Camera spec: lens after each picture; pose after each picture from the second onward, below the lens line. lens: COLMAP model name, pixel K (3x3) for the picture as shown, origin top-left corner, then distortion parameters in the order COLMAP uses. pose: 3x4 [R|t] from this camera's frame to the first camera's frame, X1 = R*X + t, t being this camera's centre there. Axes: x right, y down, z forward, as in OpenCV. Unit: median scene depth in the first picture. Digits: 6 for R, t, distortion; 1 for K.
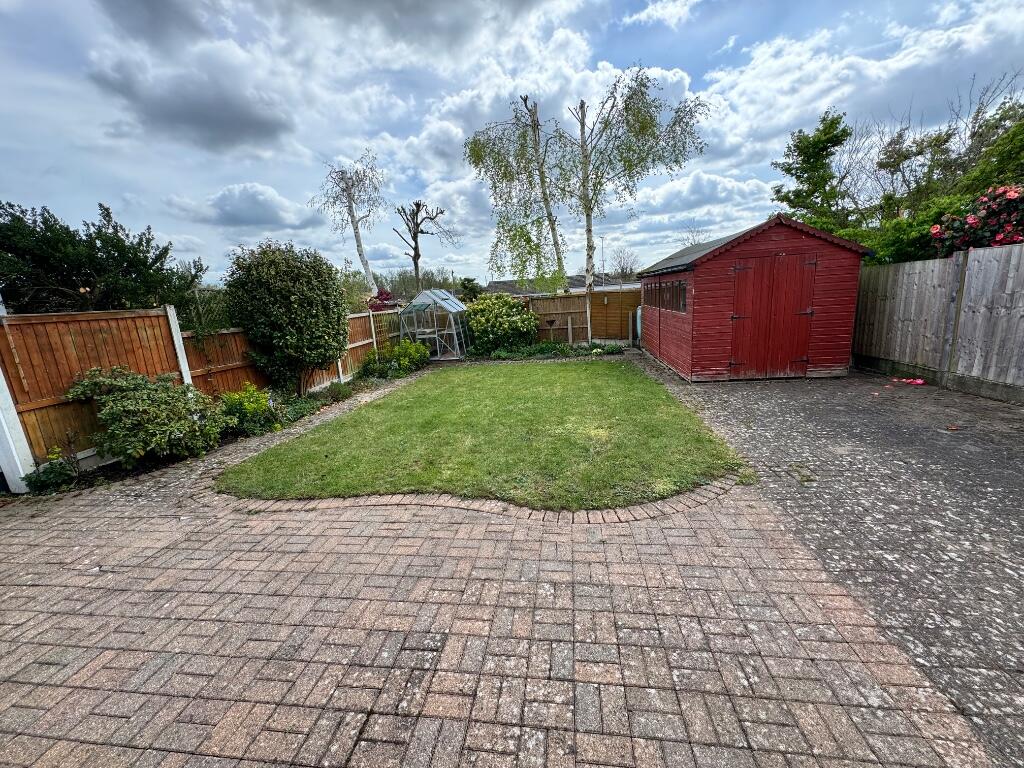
lens RADIAL K [[404.6, 0, 508.4], [0, 404.6, 383.3], [0, 0, 1]] dist [-0.010738, 0.000014]
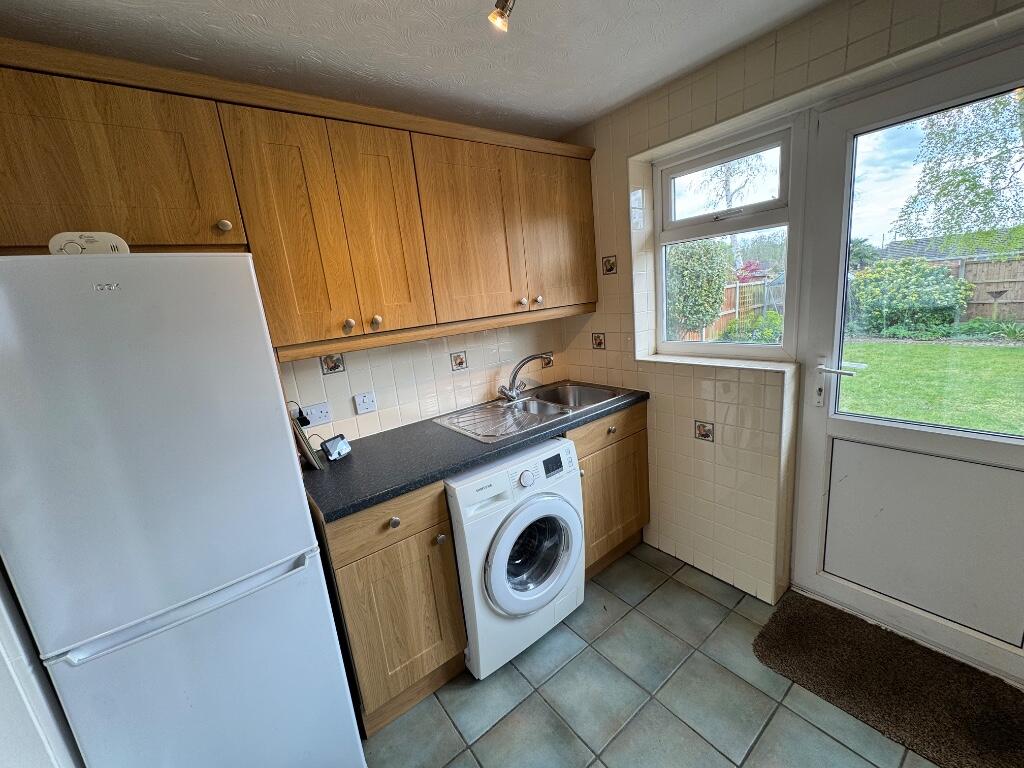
lens RADIAL K [[404.6, 0, 508.4], [0, 404.6, 383.3], [0, 0, 1]] dist [-0.010738, 0.000014]
pose [[0.704887, 0.149211, -0.693449, 0.007783], [-0.105459, 0.988805, 0.105566, 0.053399], [0.701437, -0.001282, 0.712731, -0.275246]]
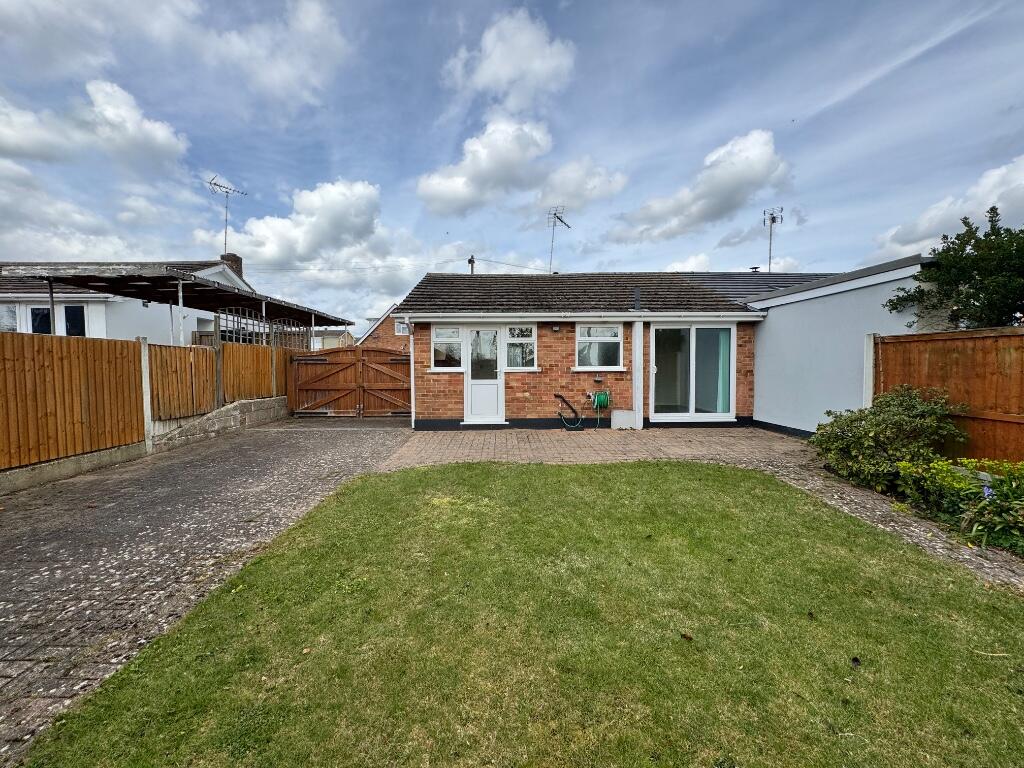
lens RADIAL K [[404.6, 0, 508.4], [0, 404.6, 383.3], [0, 0, 1]] dist [-0.010738, 0.000014]
pose [[-0.983552, 0.080982, -0.161451, 0.137985], [0.034962, 0.962311, 0.269694, -0.253397], [0.177207, 0.259613, -0.949315, 1.255392]]
